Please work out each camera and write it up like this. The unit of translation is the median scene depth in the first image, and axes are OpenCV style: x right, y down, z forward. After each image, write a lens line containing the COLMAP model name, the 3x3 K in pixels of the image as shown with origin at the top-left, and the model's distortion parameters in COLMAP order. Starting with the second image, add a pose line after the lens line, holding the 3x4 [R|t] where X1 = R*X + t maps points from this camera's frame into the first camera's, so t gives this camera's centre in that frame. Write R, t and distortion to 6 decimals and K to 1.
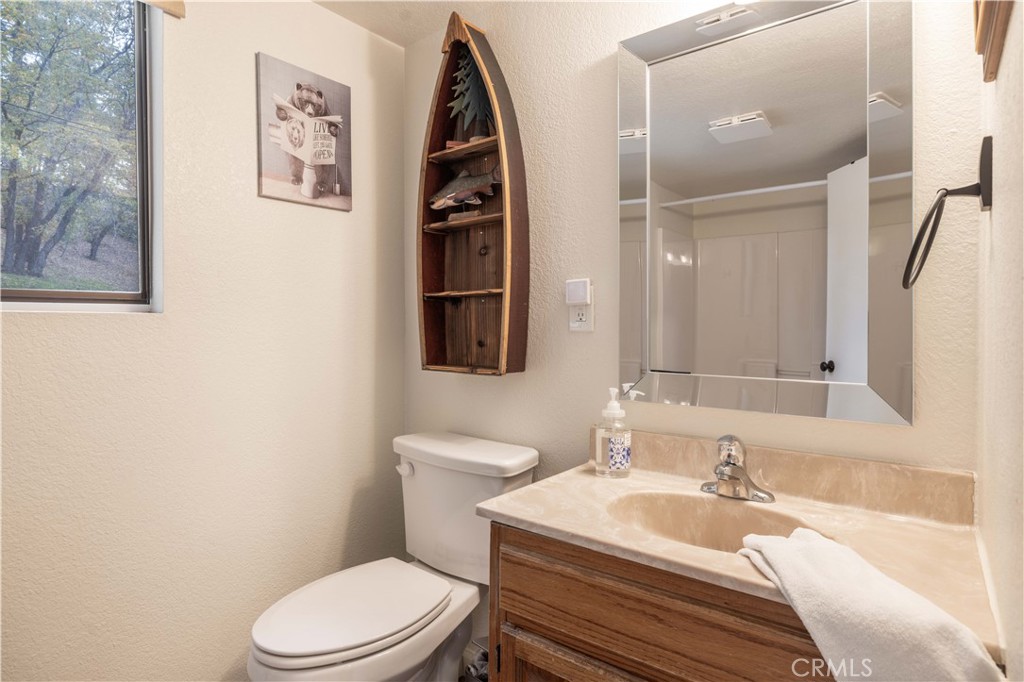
lens RADIAL K [[556.0, 0, 511.6], [0, 556.0, 335.8], [0, 0, 1]] dist [-0.006480, -0.000267]
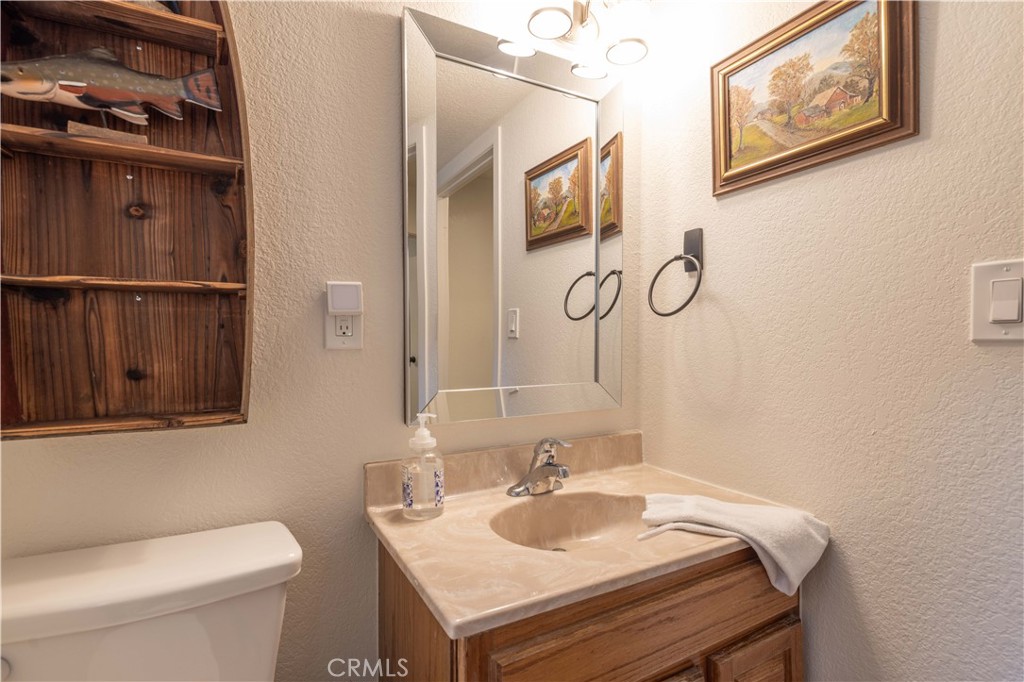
lens RADIAL K [[460.4, 0, 511.2], [0, 460.4, 355.6], [0, 0, 1]] dist [0.000076, -0.000901]
pose [[0.414277, -0.034896, 0.909482, -0.370191], [0.018354, 0.999382, 0.029984, -0.013861], [-0.909966, 0.004271, 0.414661, 0.524472]]
